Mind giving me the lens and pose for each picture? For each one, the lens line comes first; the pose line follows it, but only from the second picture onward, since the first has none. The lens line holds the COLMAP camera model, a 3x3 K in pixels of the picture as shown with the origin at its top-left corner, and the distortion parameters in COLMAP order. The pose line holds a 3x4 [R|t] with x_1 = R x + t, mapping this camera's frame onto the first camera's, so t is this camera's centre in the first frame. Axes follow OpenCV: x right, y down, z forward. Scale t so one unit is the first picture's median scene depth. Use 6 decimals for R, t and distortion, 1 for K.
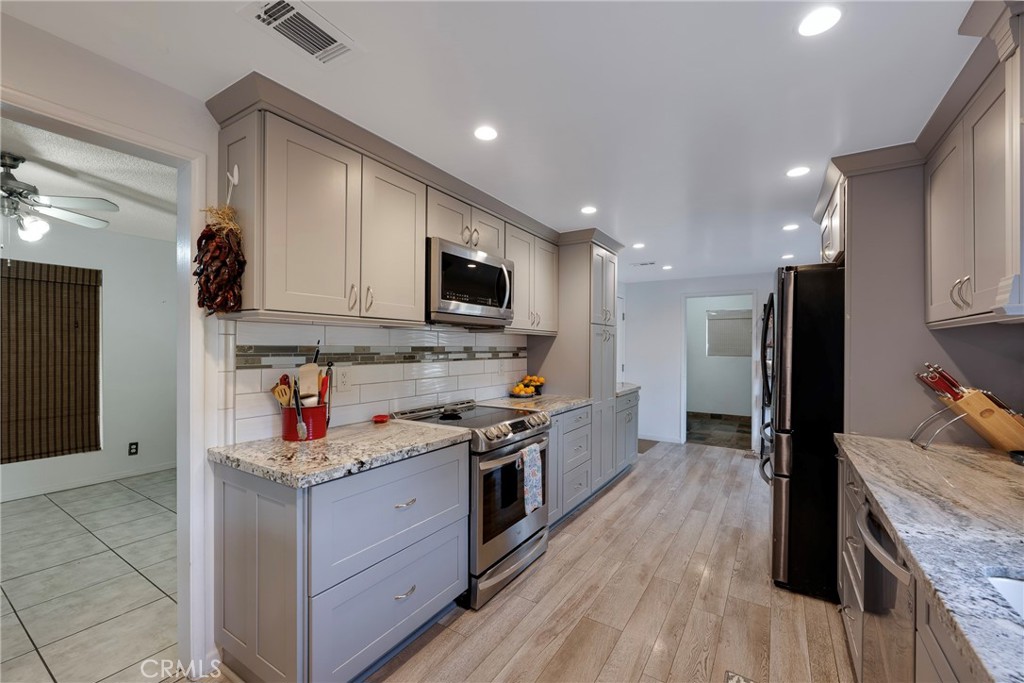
lens RADIAL K [[416.6, 0, 511.4], [0, 416.6, 346.3], [0, 0, 1]] dist [-0.001685, -0.000260]
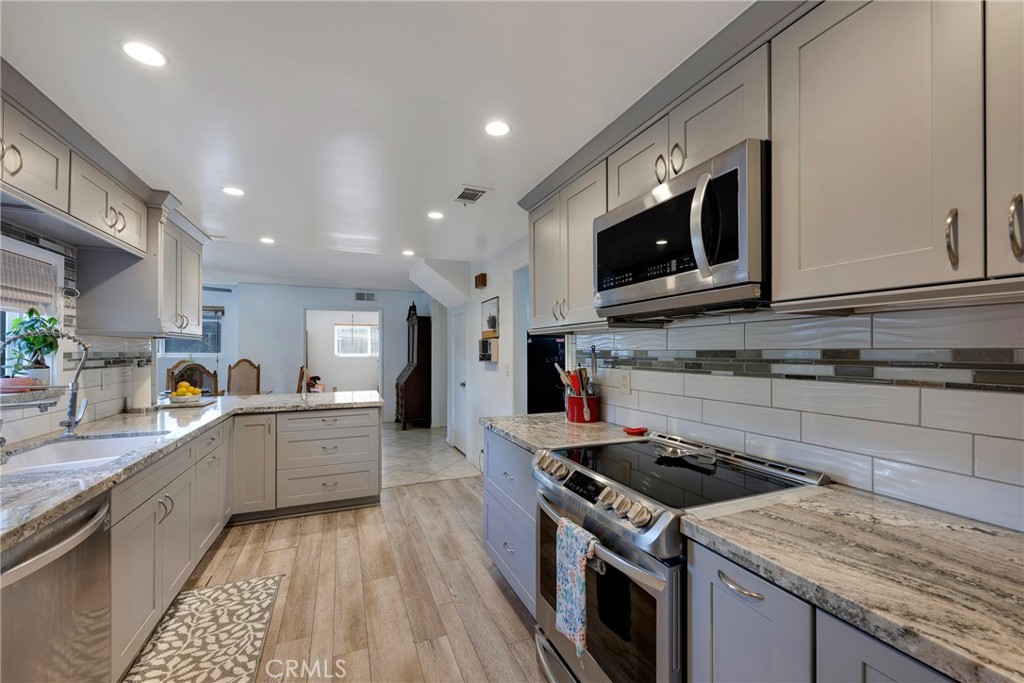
lens RADIAL K [[408.0, 0, 510.7], [0, 408.0, 349.1], [0, 0, 1]] dist [-0.002006, -0.000205]
pose [[-0.569401, -0.007421, -0.822027, 0.486998], [-0.001070, 0.999965, -0.008286, 0.004601], [0.822059, -0.003838, -0.569389, 1.101208]]
